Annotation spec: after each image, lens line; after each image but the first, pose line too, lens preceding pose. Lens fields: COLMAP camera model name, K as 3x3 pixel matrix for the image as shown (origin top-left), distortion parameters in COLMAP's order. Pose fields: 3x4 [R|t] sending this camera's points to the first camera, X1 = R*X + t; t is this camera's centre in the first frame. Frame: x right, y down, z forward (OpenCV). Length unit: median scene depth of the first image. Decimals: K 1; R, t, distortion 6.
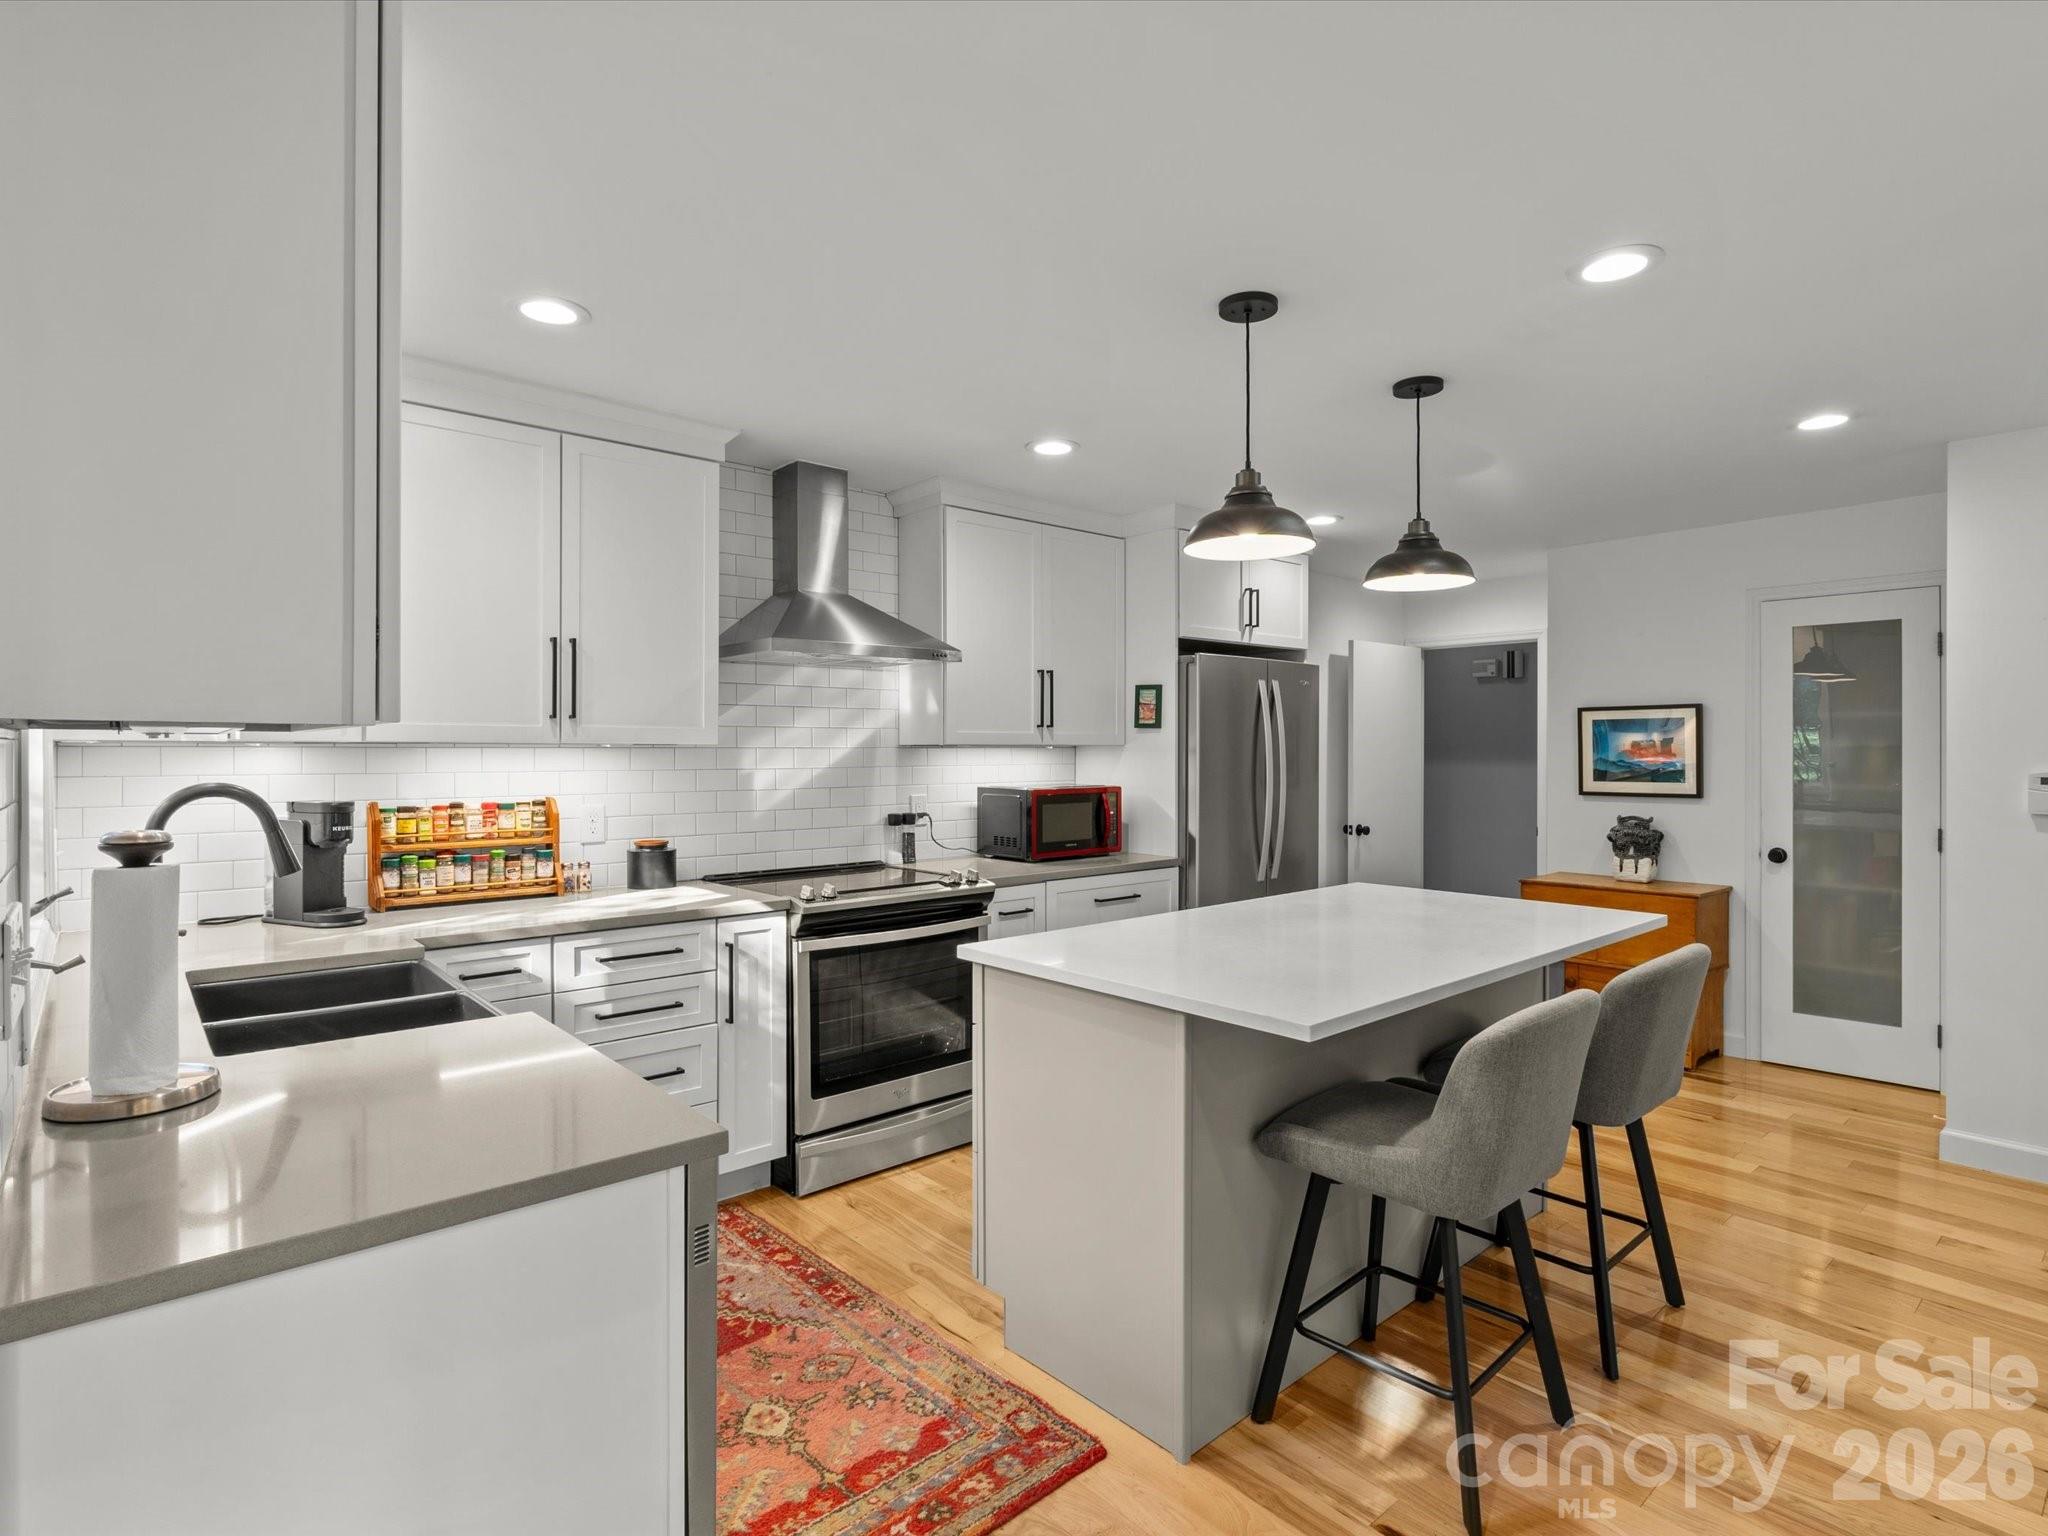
lens RADIAL K [[1068.8, 0, 1022.9], [0, 1068.8, 762.5], [0, 0, 1]] dist [-0.005842, 0.000173]
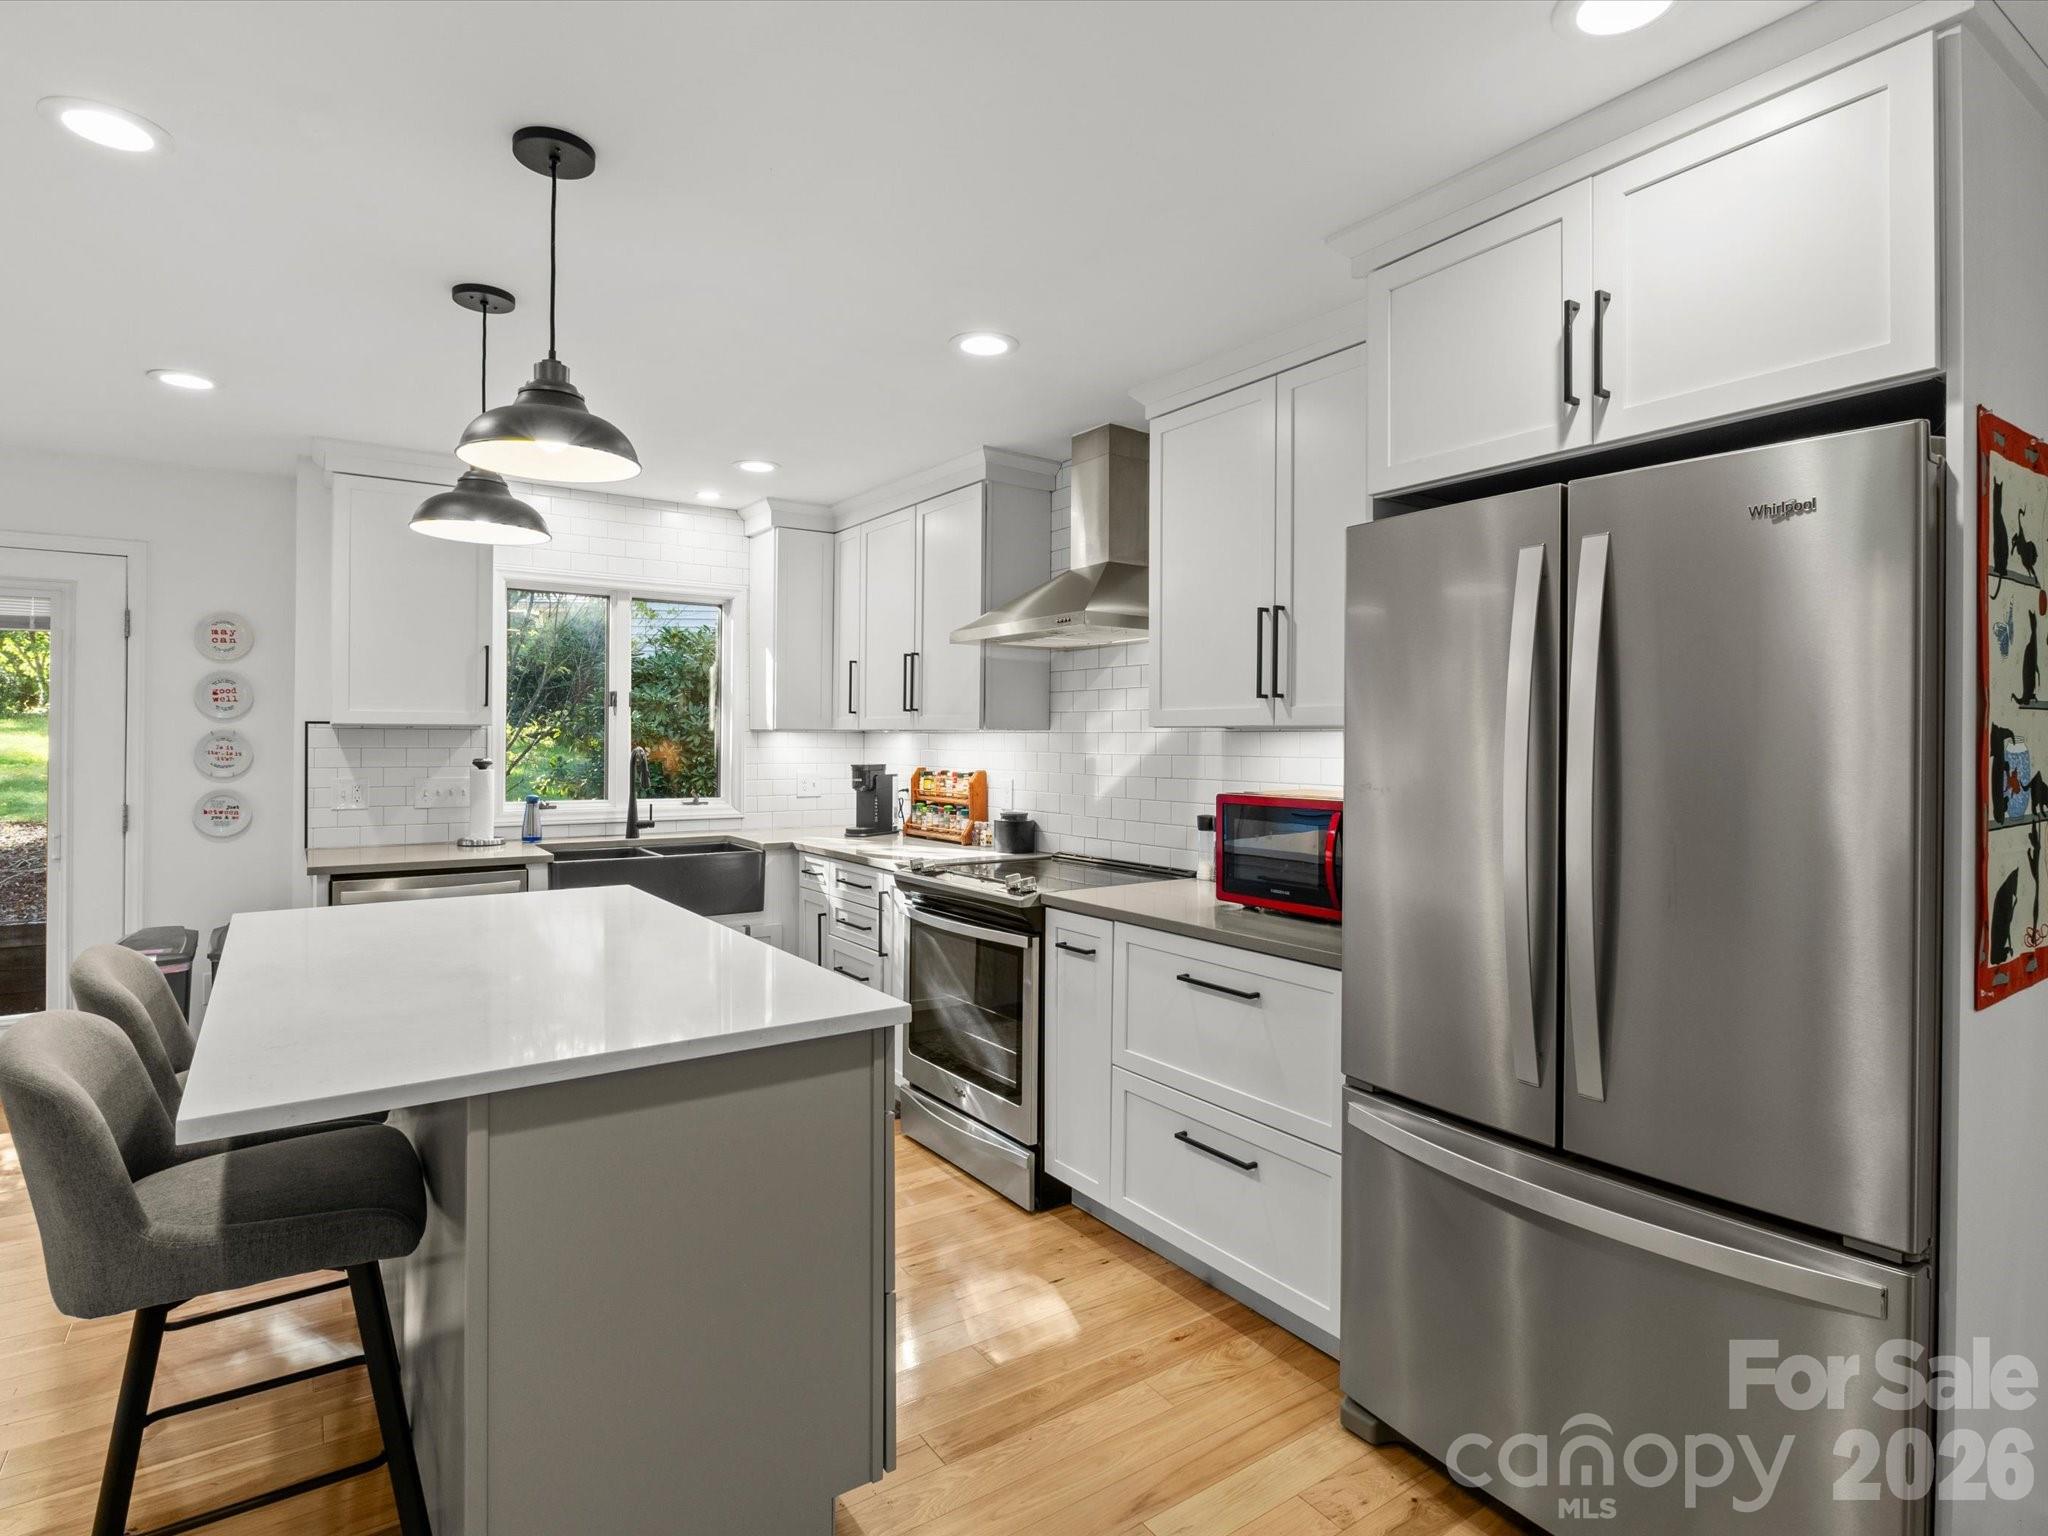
lens RADIAL K [[1068.8, 0, 1000.4], [0, 1068.8, 735.9], [0, 0, 1]] dist [-0.005842, 0.000173]
pose [[-0.132669, -0.001932, -0.991158, 0.661638], [-0.016135, 0.999870, 0.000211, -0.008080], [0.991029, 0.016020, -0.132683, 0.926056]]
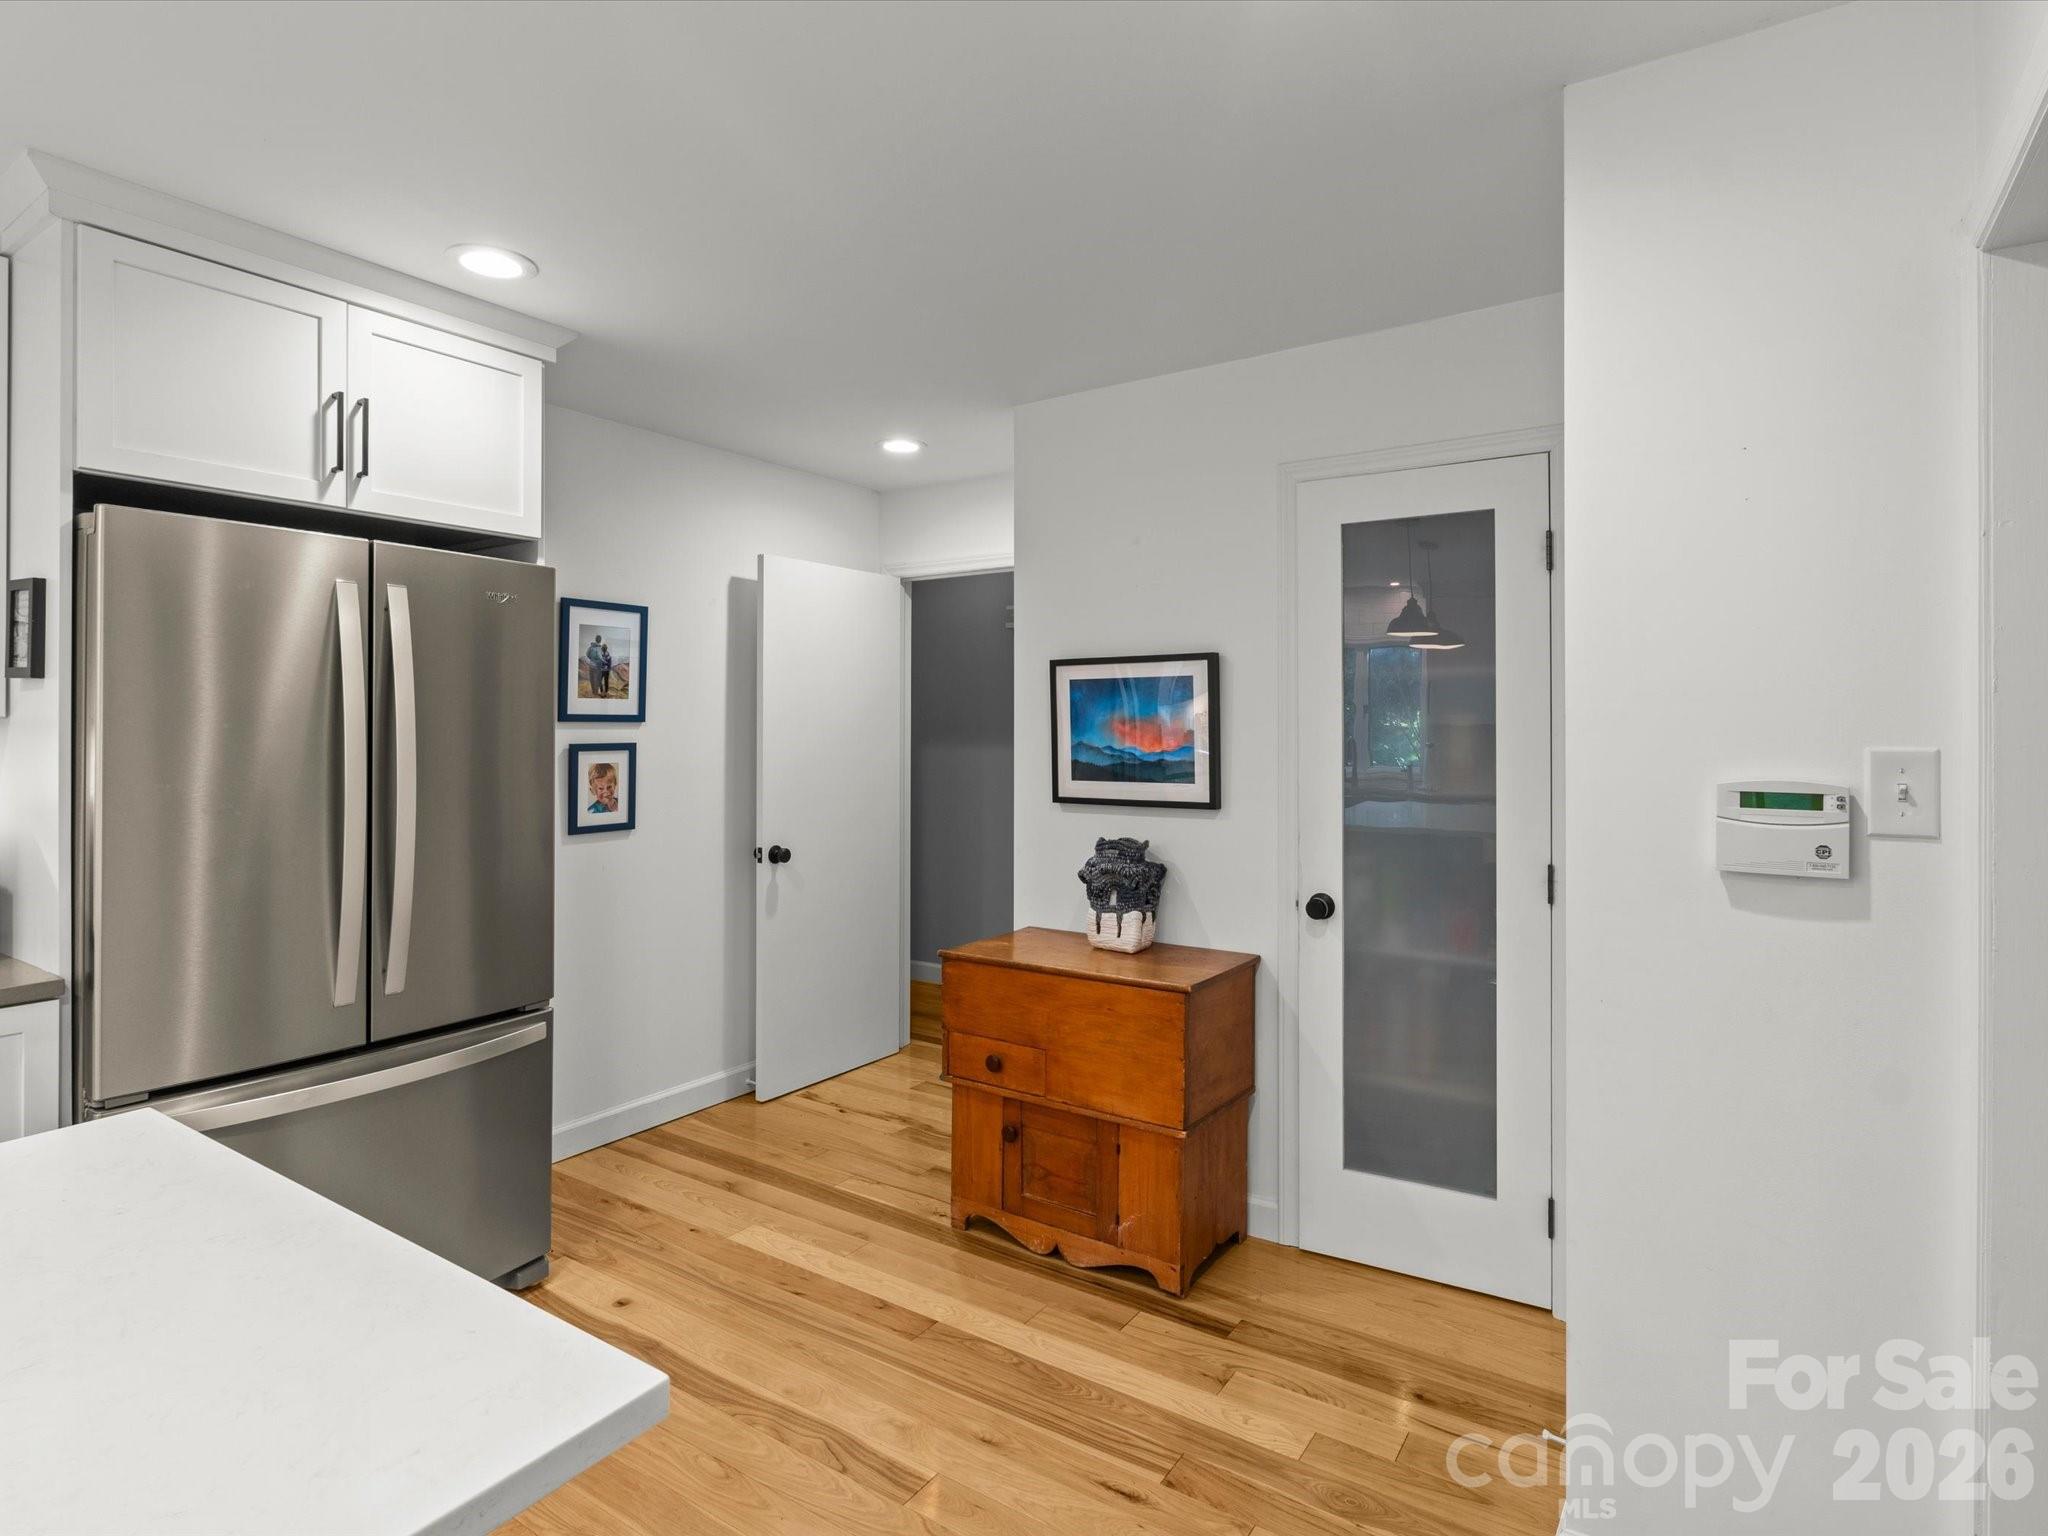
lens RADIAL K [[1068.8, 0, 1036.8], [0, 1068.8, 731.2], [0, 0, 1]] dist [-0.005842, 0.000173]
pose [[0.964411, 0.001189, 0.264405, 0.421760], [0.001066, 0.999964, -0.008385, -0.006602], [-0.264405, 0.008369, 0.964375, 0.493731]]
